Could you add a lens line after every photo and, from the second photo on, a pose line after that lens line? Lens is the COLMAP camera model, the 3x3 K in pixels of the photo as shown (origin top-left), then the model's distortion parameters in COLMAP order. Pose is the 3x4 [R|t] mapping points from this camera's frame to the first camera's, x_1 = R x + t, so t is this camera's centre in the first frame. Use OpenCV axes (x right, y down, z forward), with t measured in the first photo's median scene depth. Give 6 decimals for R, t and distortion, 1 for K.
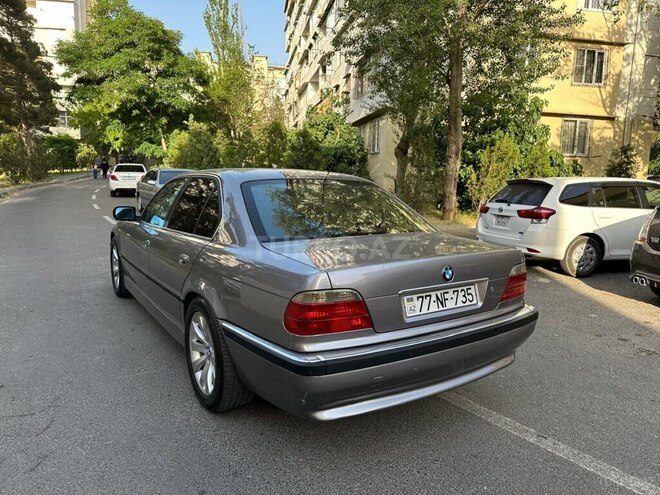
lens RADIAL K [[470.0, 0, 331.4], [0, 470.0, 249.5], [0, 0, 1]] dist [0.028395, -0.036289]
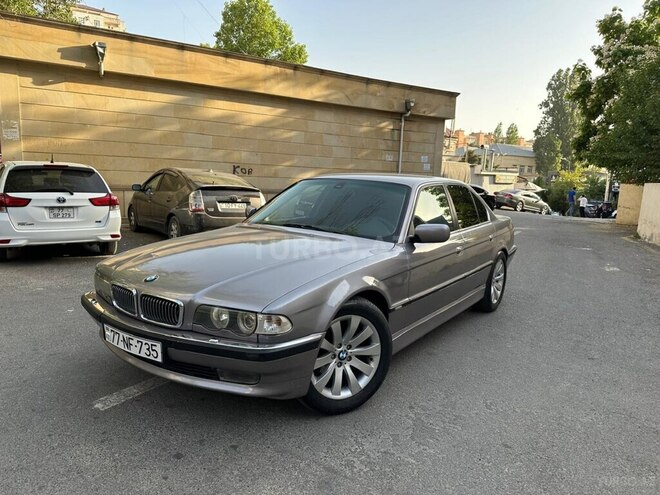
lens RADIAL K [[470.0, 0, 334.7], [0, 470.0, 248.1], [0, 0, 1]] dist [0.028395, -0.036289]
pose [[-0.386951, -0.167983, 0.906670, -0.253140], [0.089348, 0.971809, 0.218184, -0.055835], [-0.917761, 0.165436, -0.361033, 0.335267]]
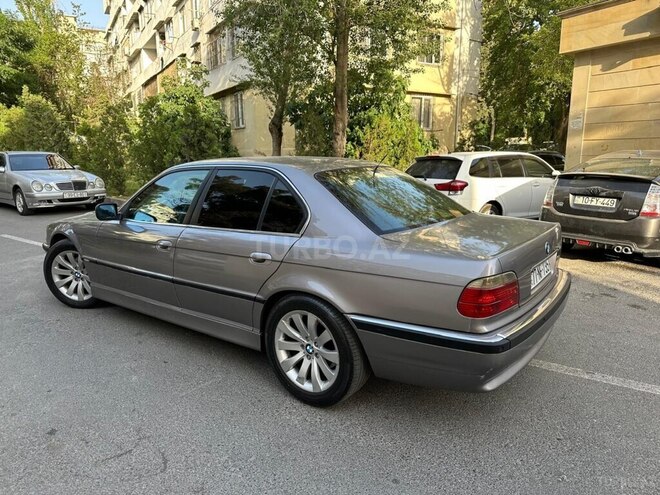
lens RADIAL K [[470.0, 0, 329.0], [0, 470.0, 252.4], [0, 0, 1]] dist [0.028395, -0.036289]
pose [[0.942002, -0.095482, 0.321739, -0.078769], [0.076030, 0.994465, 0.072523, -0.008168], [-0.326883, -0.043855, 0.944047, 0.009714]]
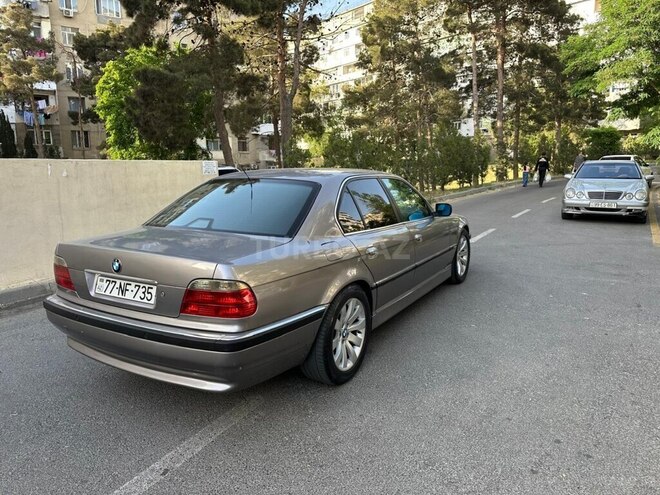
lens RADIAL K [[470.0, 0, 331.5], [0, 470.0, 248.4], [0, 0, 1]] dist [0.028395, -0.036289]
pose [[0.435636, 0.129544, -0.890752, 0.182378], [-0.117902, 0.989276, 0.086211, -0.018256], [0.892368, 0.067465, 0.446238, 0.118448]]
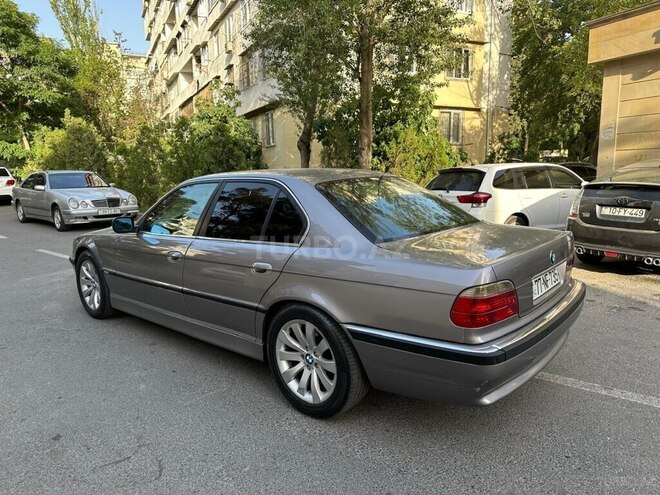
lens RADIAL K [[470.0, 0, 330.9], [0, 470.0, 248.4], [0, 0, 1]] dist [0.028395, -0.036289]
pose [[0.961360, -0.085707, 0.261612, -0.068985], [0.081923, 0.996316, 0.025360, -0.005289], [-0.262822, -0.002948, 0.964840, 0.006655]]
